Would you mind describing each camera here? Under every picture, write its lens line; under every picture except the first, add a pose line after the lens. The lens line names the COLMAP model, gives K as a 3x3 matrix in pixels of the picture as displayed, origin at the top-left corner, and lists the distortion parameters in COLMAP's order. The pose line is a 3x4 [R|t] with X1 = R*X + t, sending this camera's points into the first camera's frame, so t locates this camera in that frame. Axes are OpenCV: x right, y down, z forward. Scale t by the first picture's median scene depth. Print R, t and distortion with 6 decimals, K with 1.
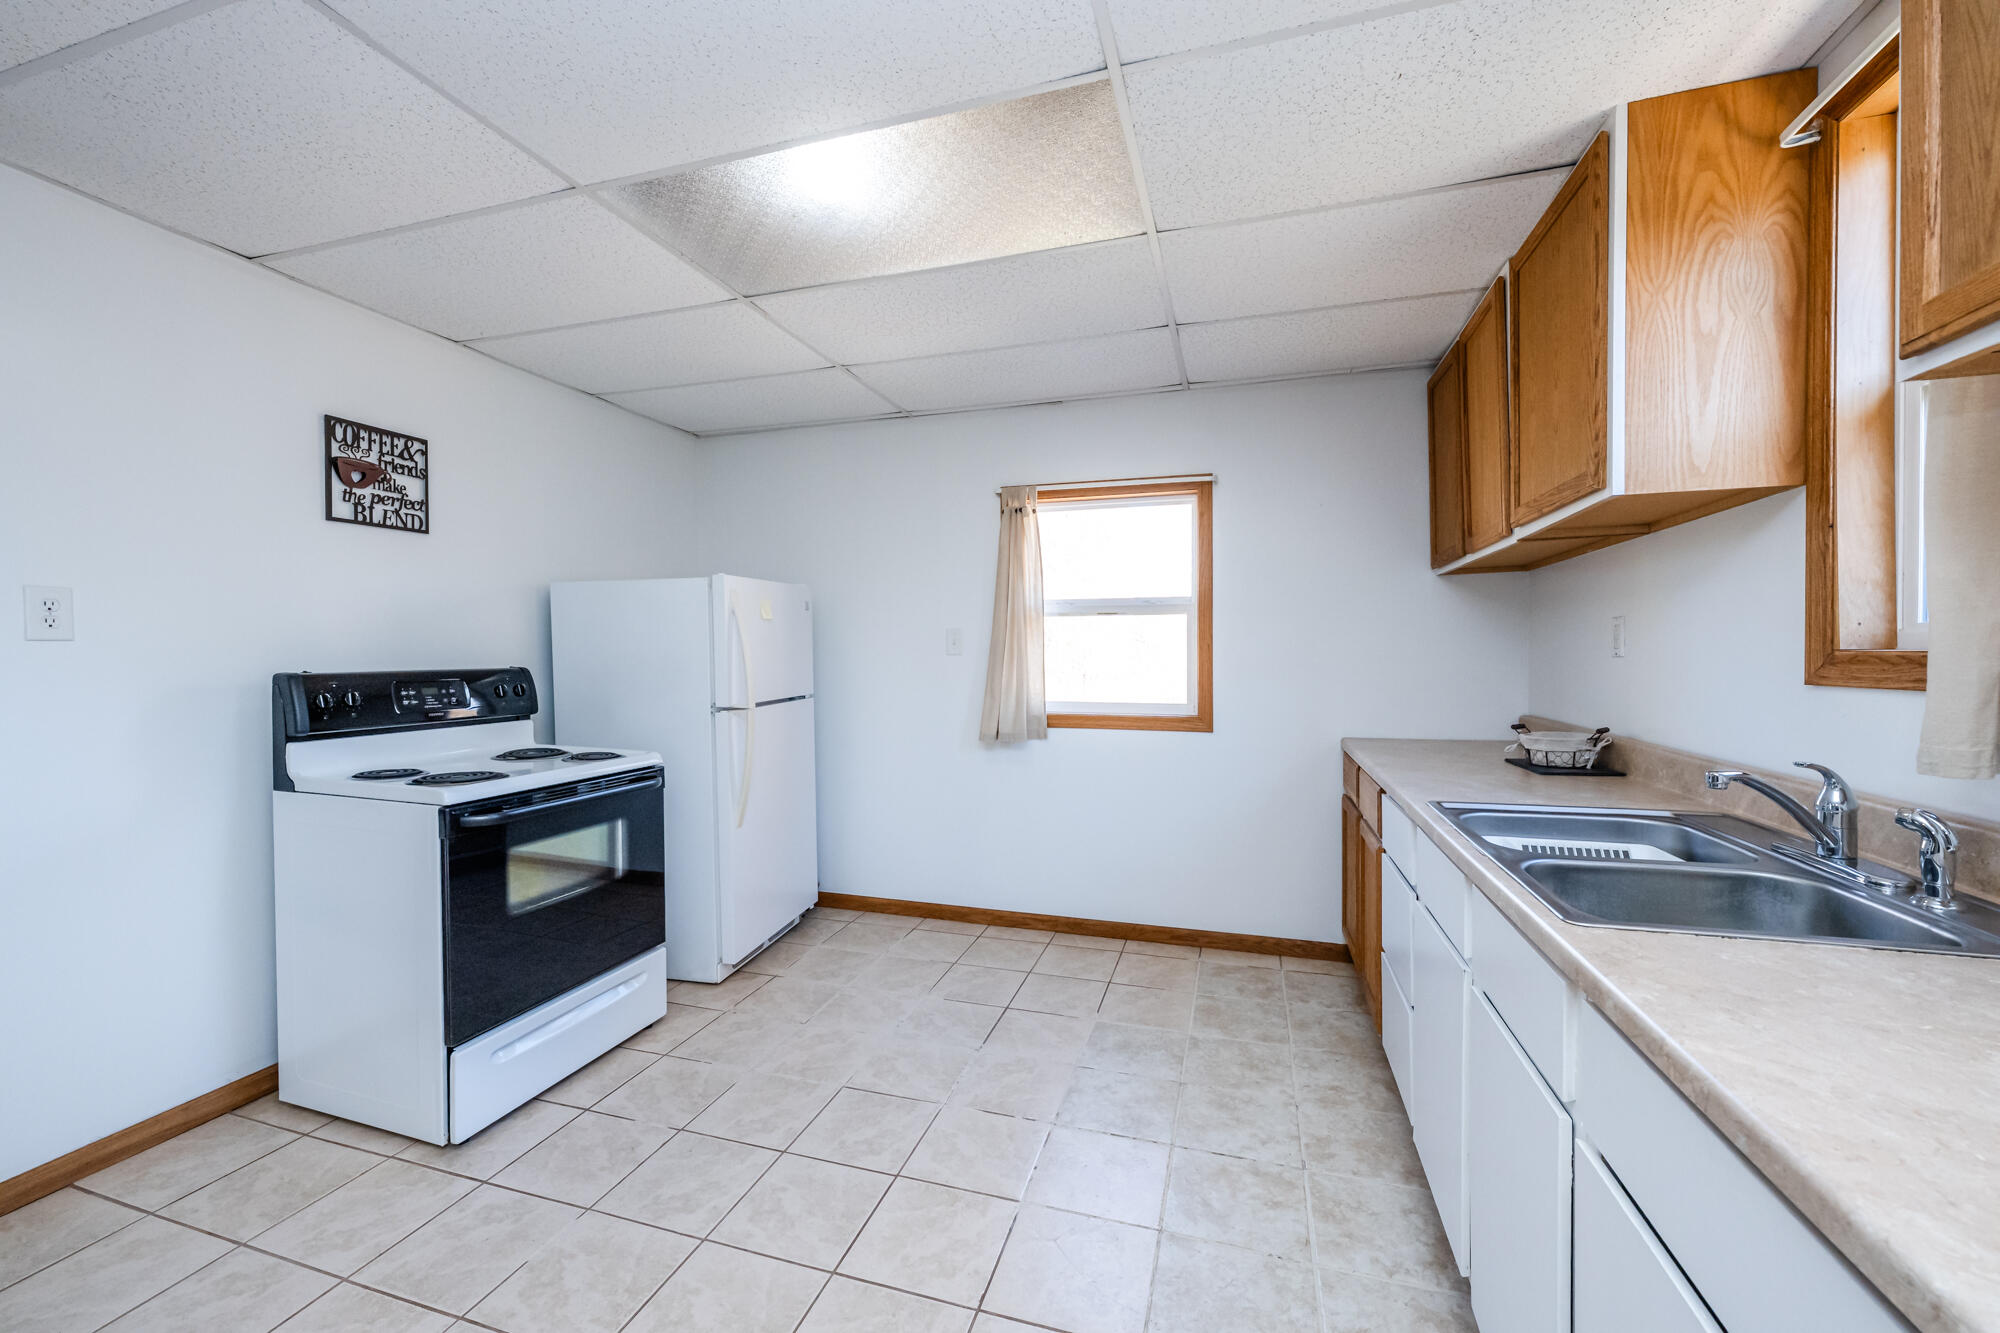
lens RADIAL K [[789.0, 0, 1000.0], [0, 789.0, 666.5], [0, 0, 1]] dist [0.000098, -0.000026]
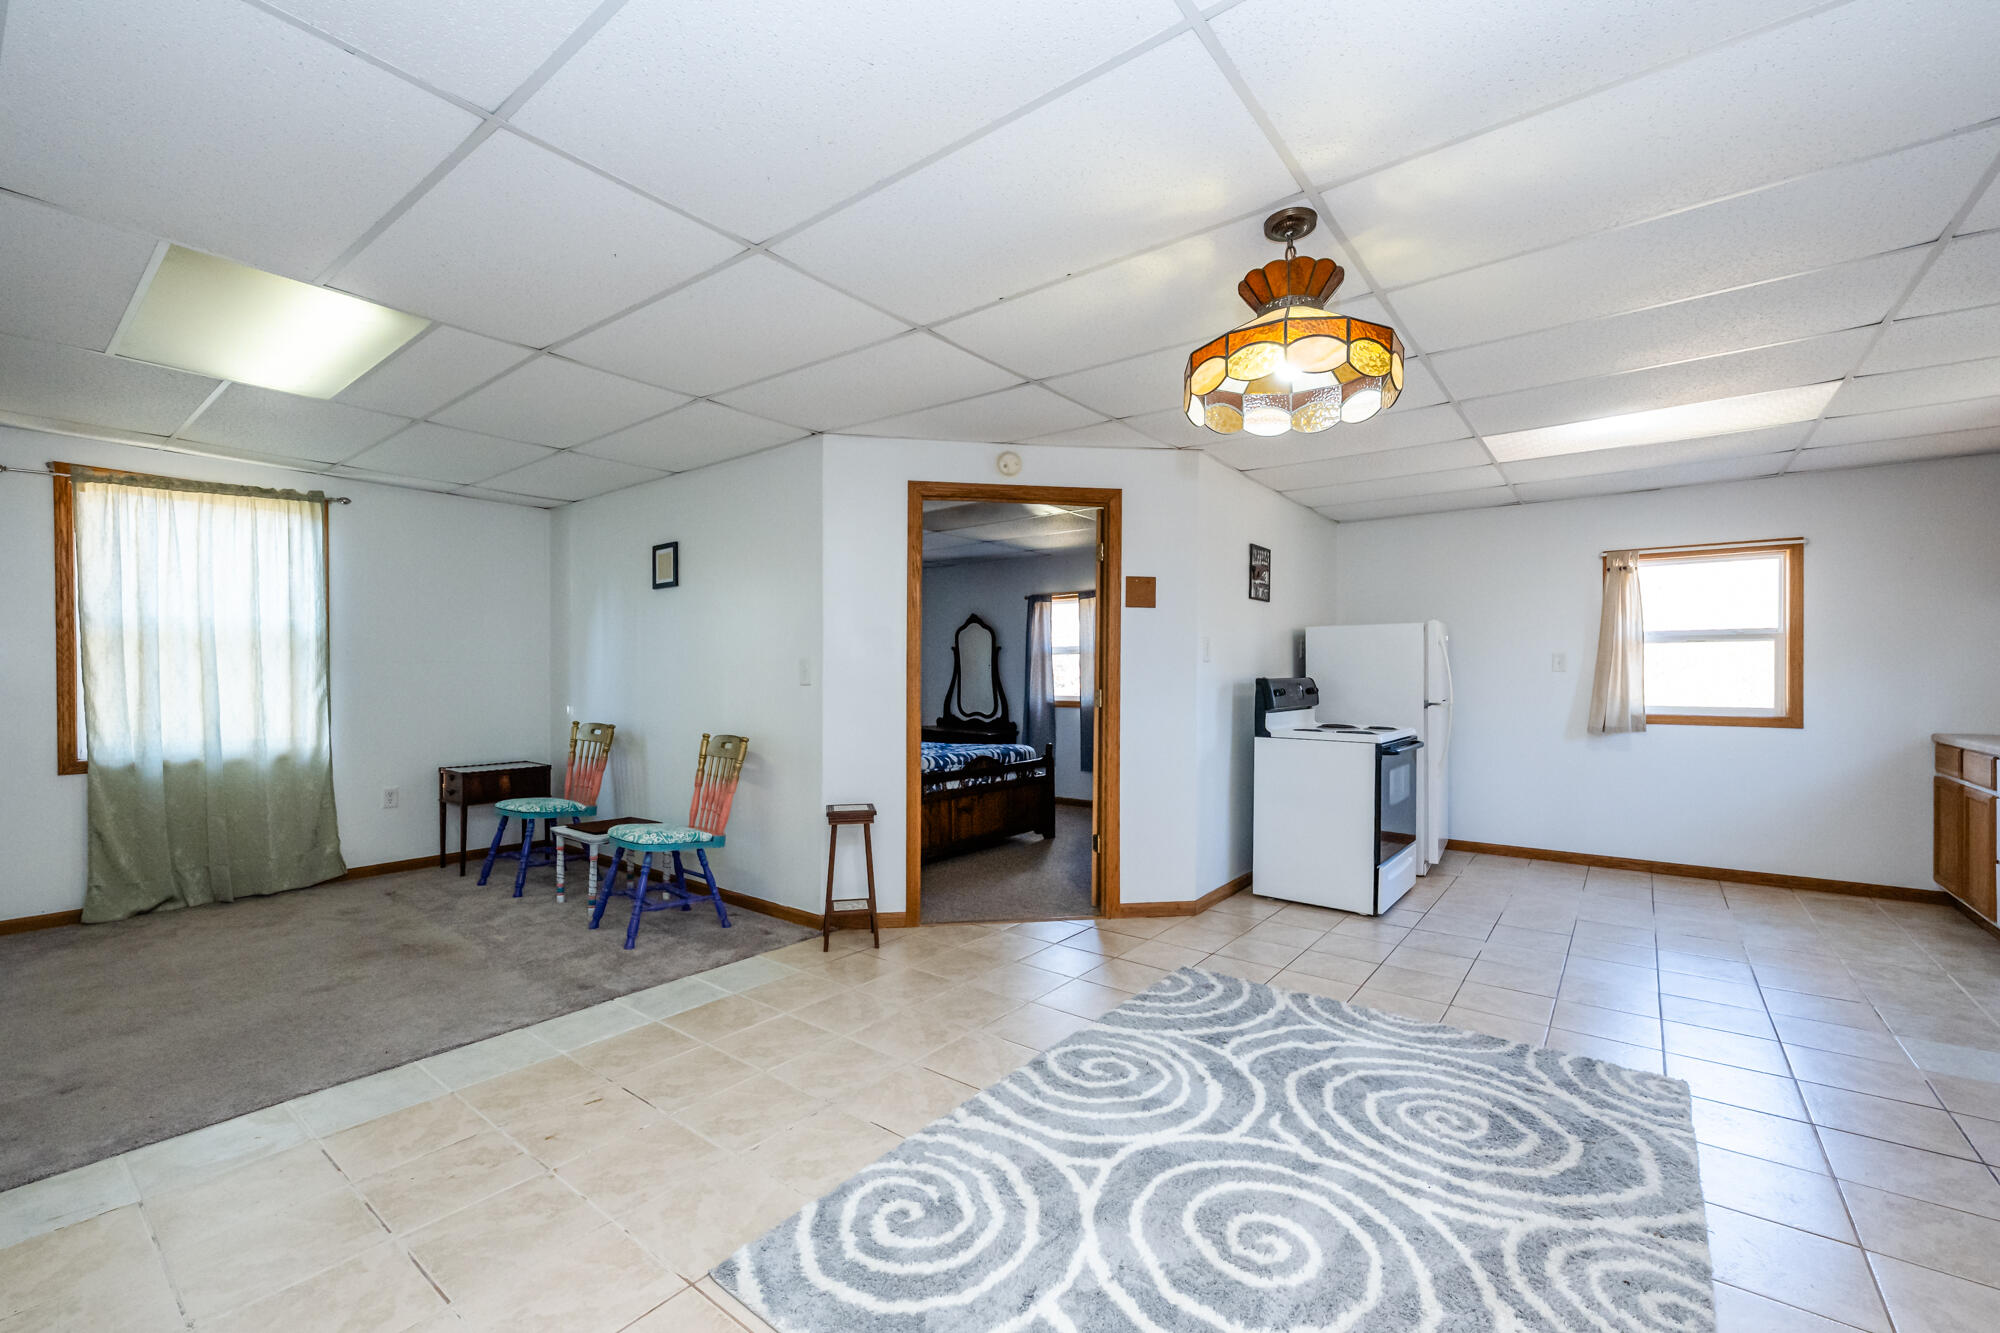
lens RADIAL K [[823.2, 0, 1018.0], [0, 823.2, 682.4], [0, 0, 1]] dist [-0.001132, -0.000147]
pose [[0.941125, 0.004245, -0.338032, -0.512417], [-0.008261, 0.999911, -0.010442, 0.029984], [0.337957, 0.012620, 0.941077, -0.766534]]
